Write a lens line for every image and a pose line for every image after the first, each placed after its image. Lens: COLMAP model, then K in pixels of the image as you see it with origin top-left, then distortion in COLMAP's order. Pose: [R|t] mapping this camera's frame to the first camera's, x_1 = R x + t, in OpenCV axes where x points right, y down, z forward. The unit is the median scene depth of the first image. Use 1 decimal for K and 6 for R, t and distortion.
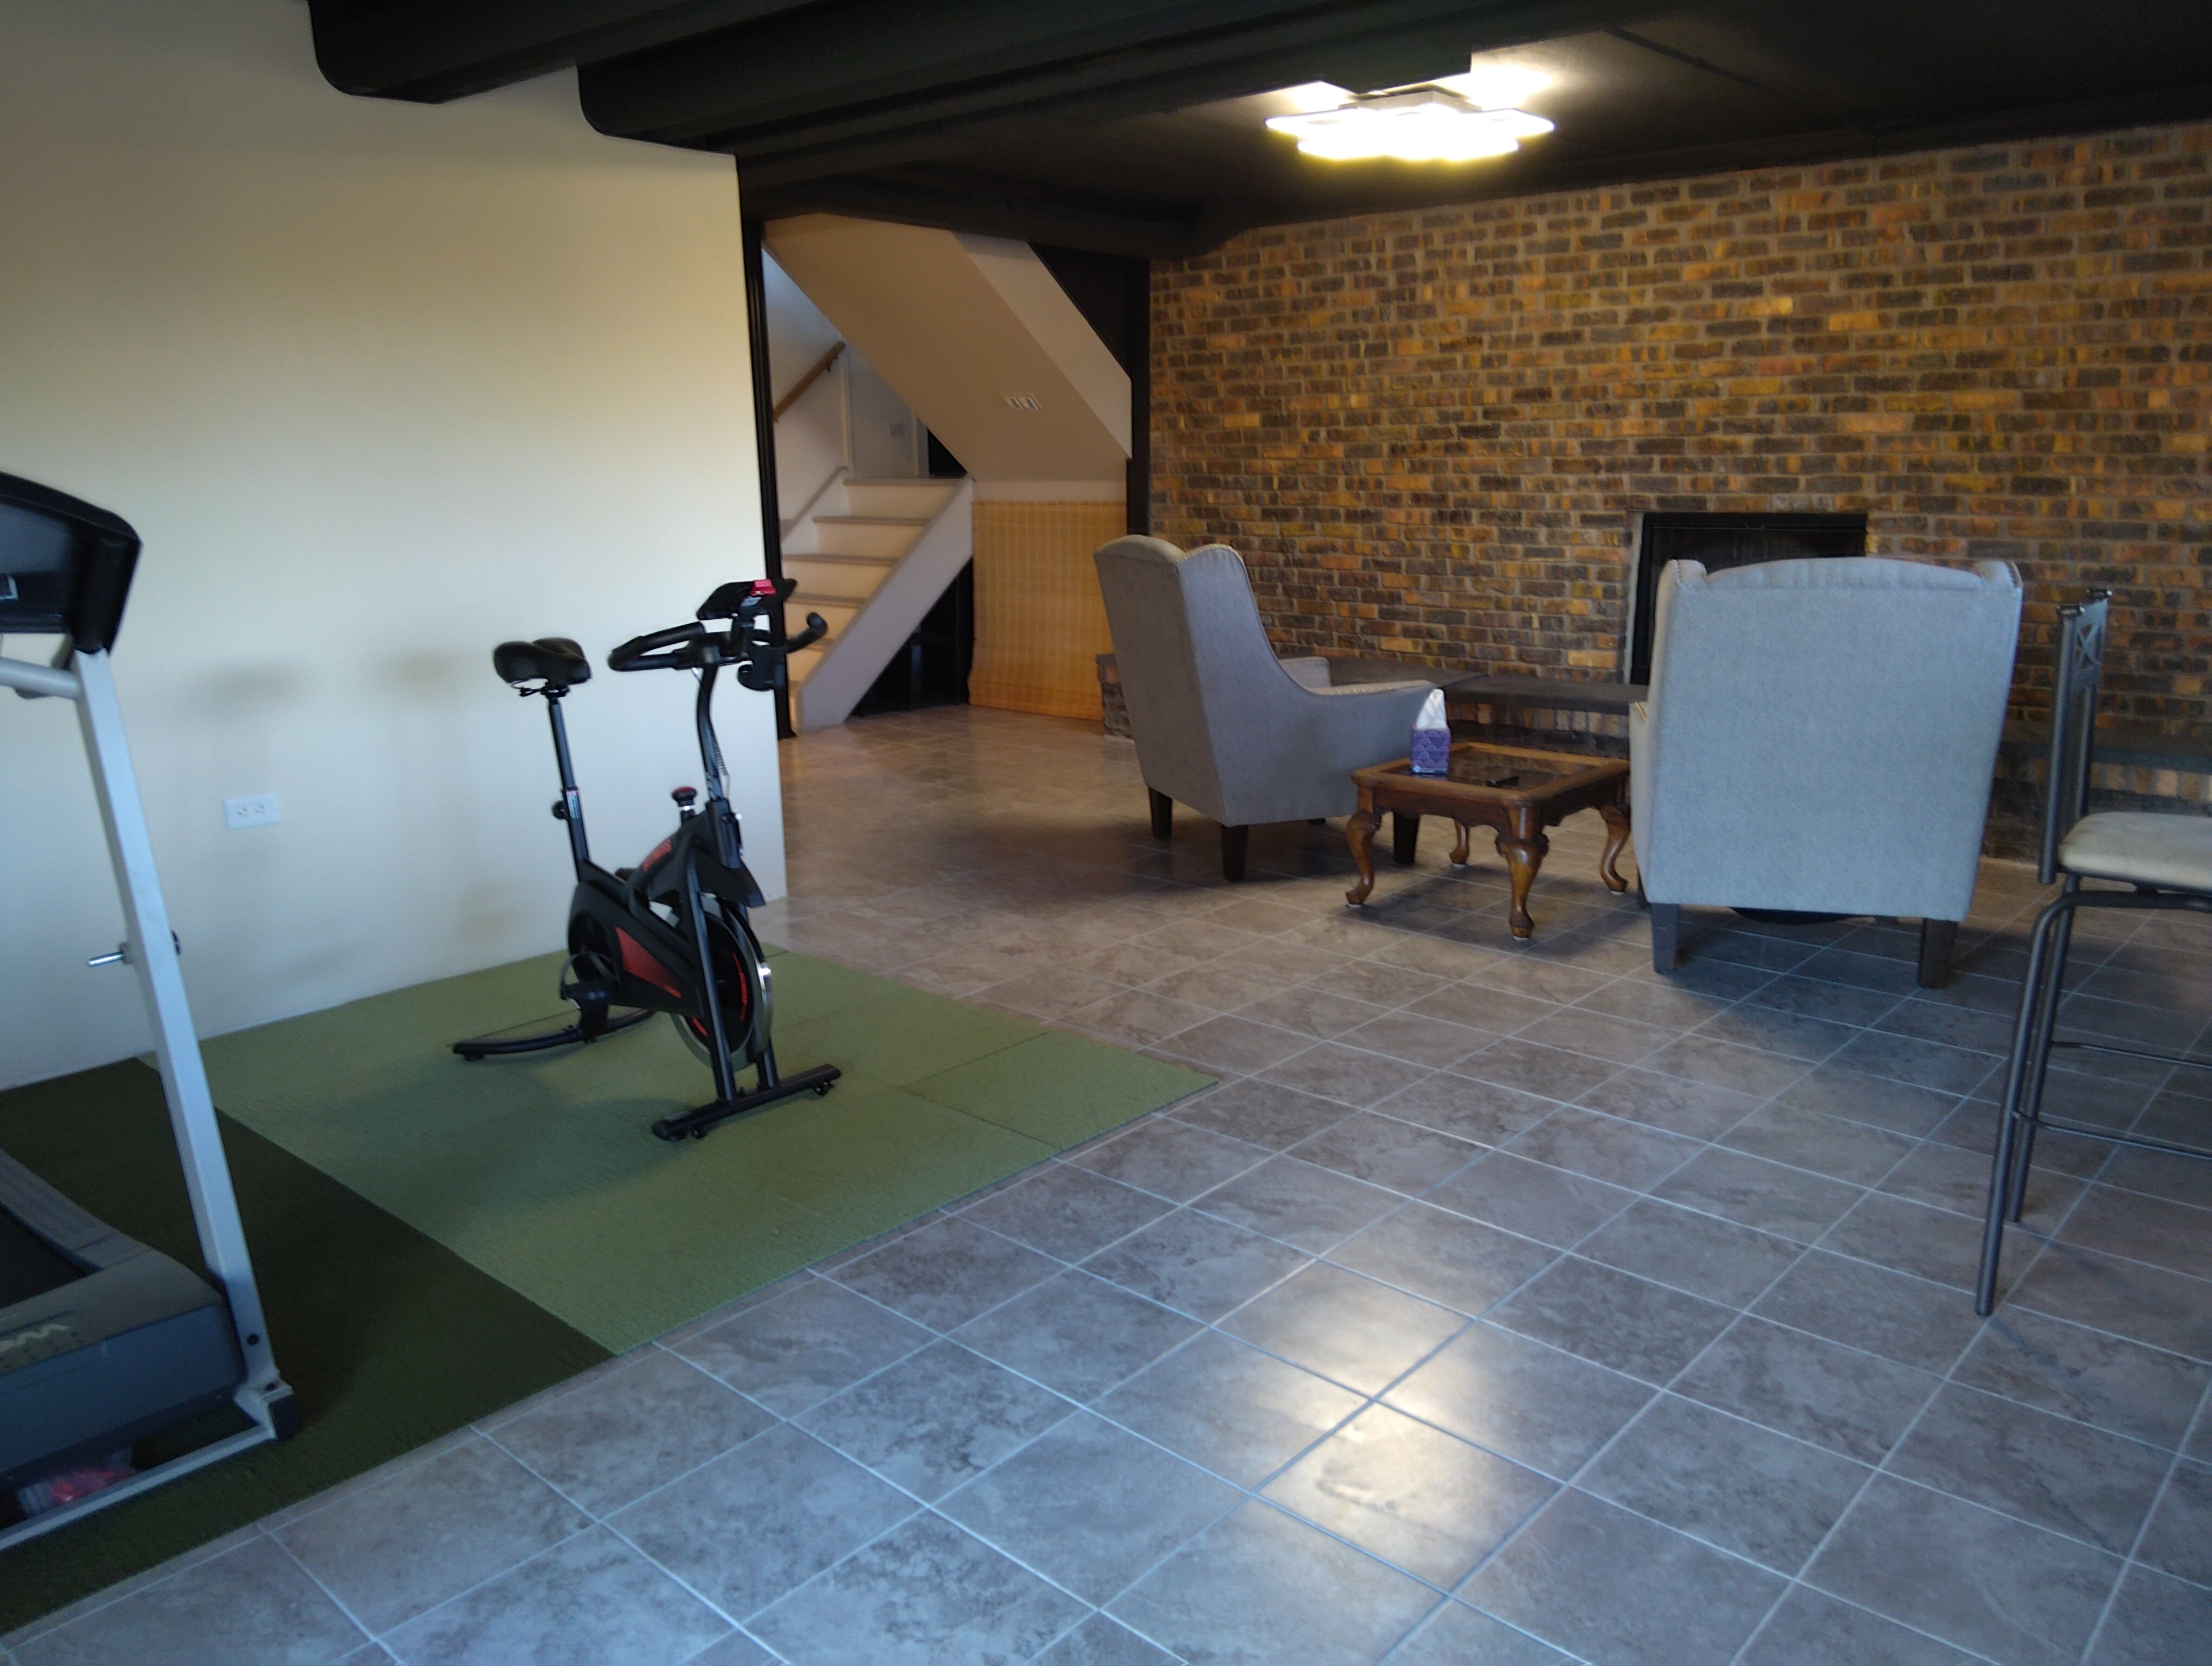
lens RADIAL K [[1718.2, 0, 1164.1], [0, 1718.2, 838.5], [0, 0, 1]] dist [0.073705, -0.139708]
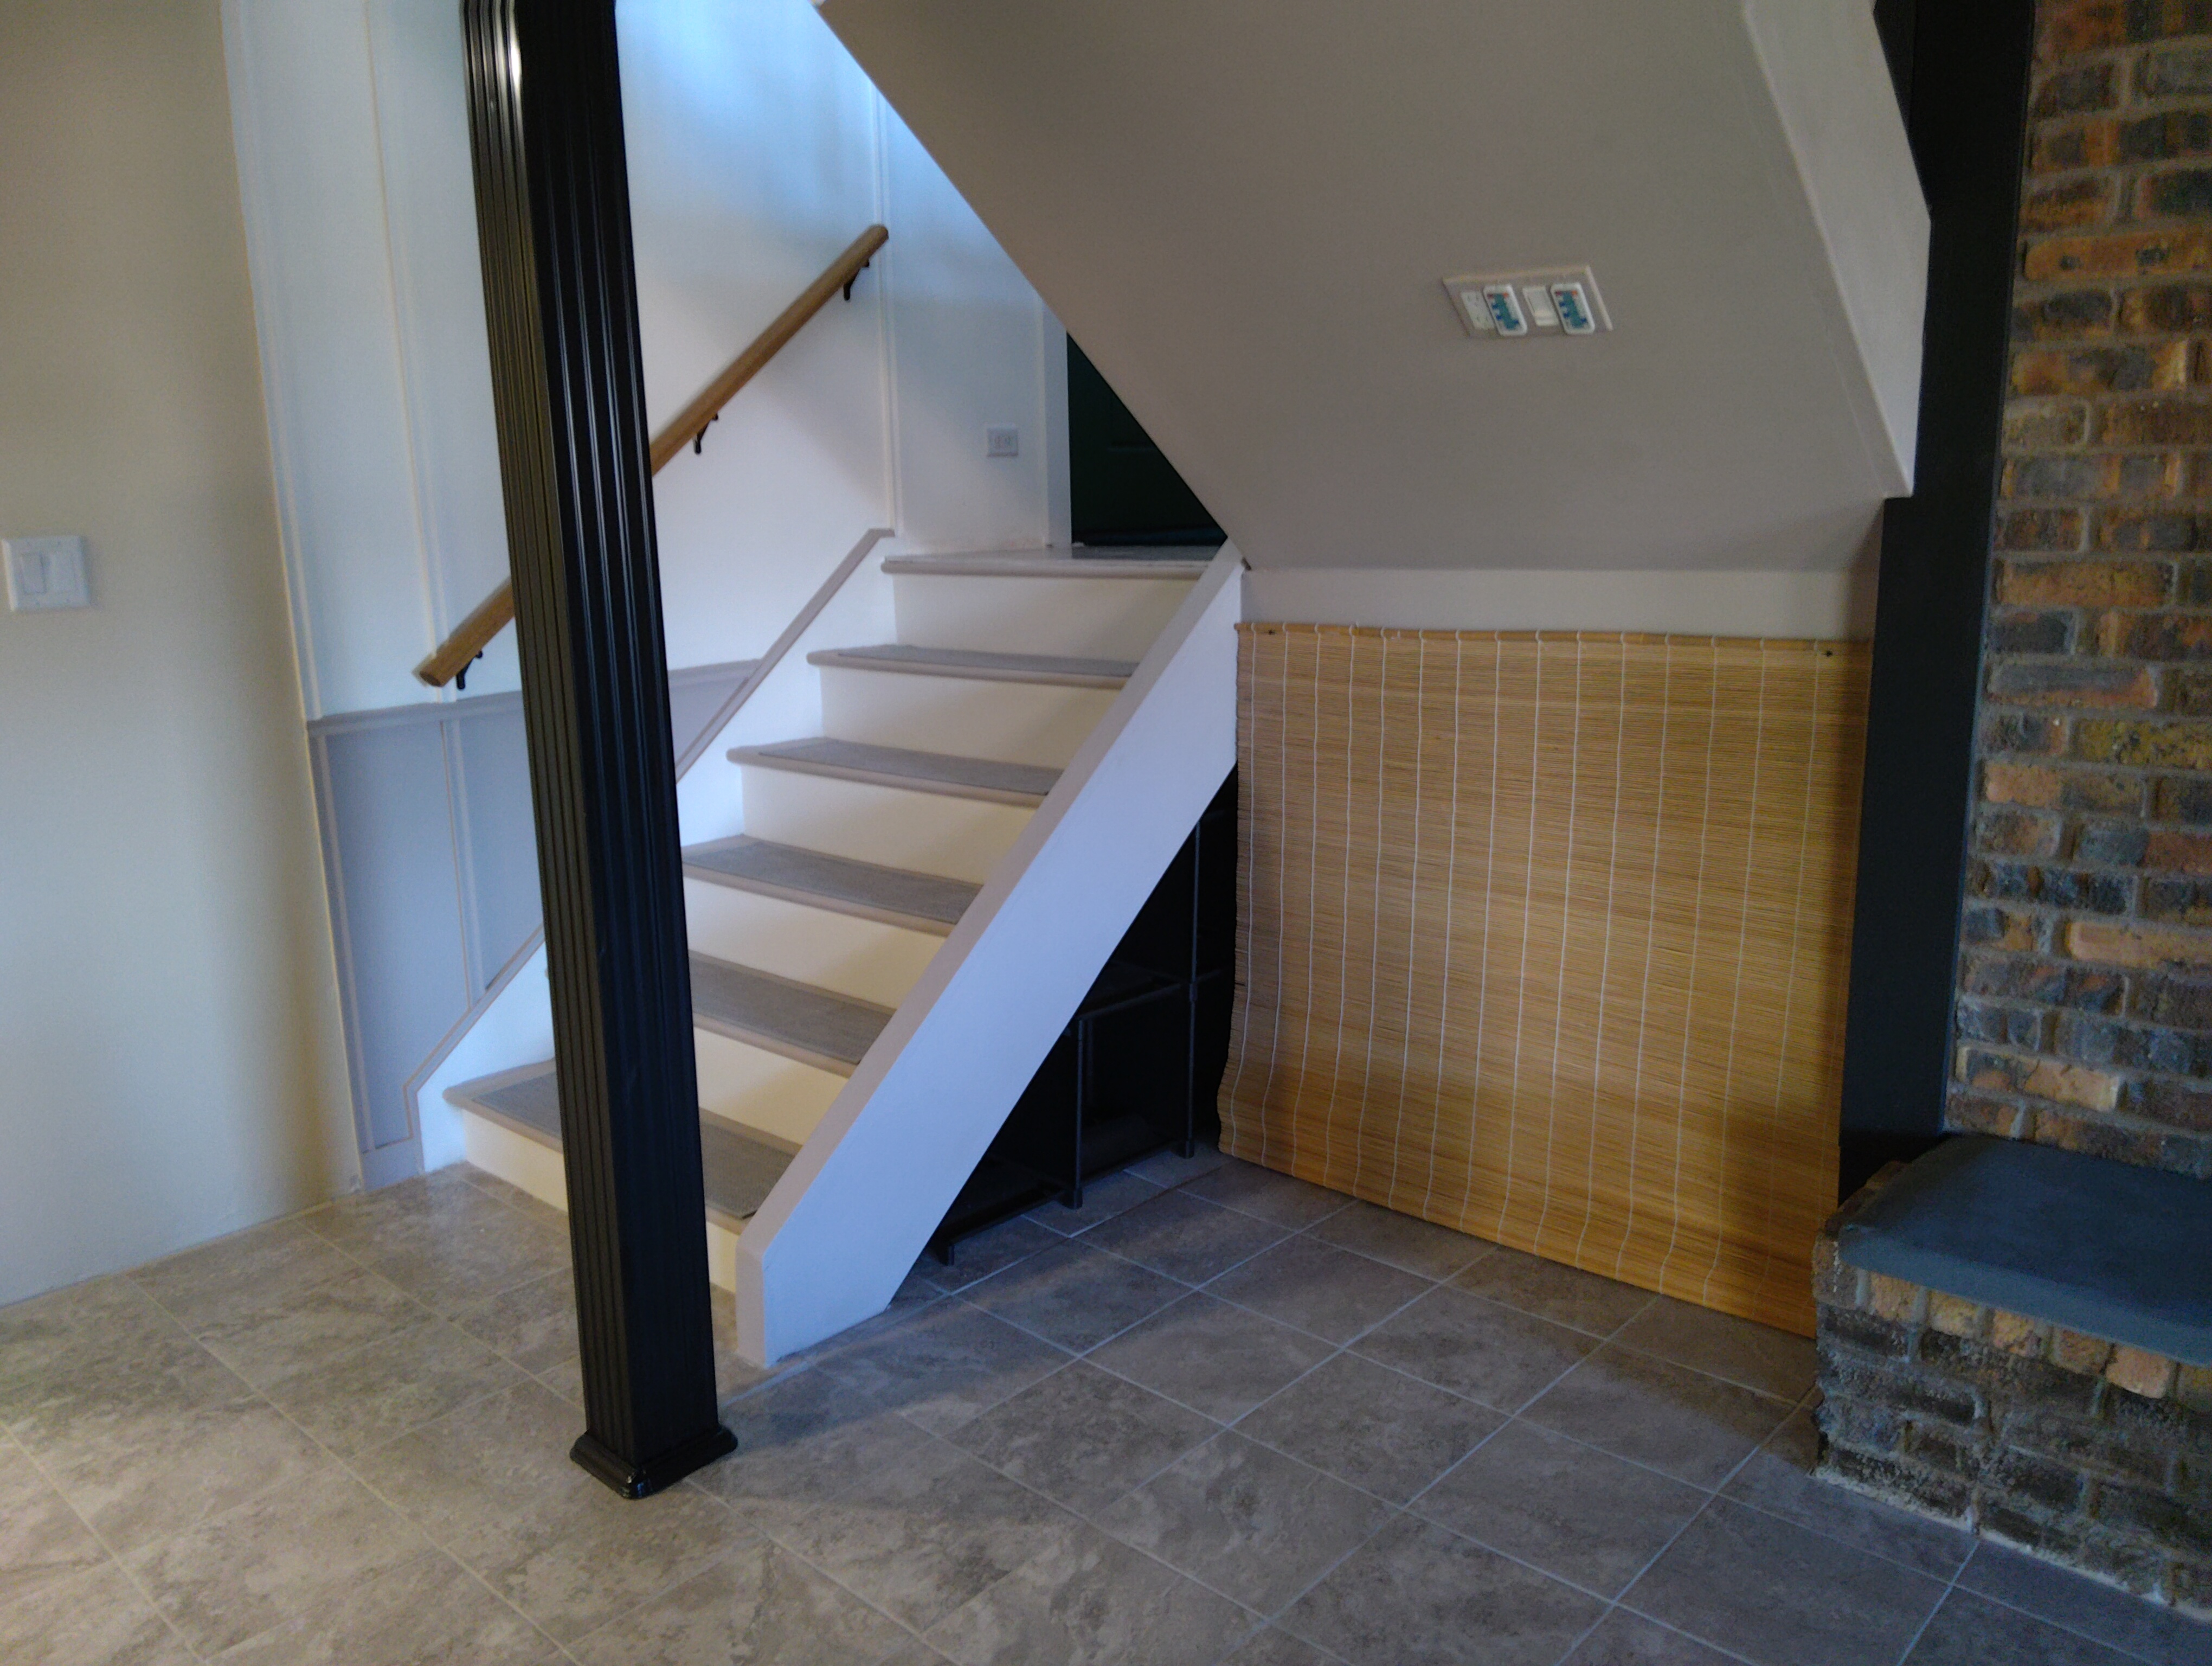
lens RADIAL K [[1669.1, 0, 1100.5], [0, 1669.1, 843.1], [0, 0, 1]] dist [0.087396, -0.132584]
pose [[0.999628, -0.001635, -0.027214, -0.130524], [0.001245, 0.999896, -0.014339, -0.142897], [0.027235, 0.014300, 0.999527, 0.642884]]
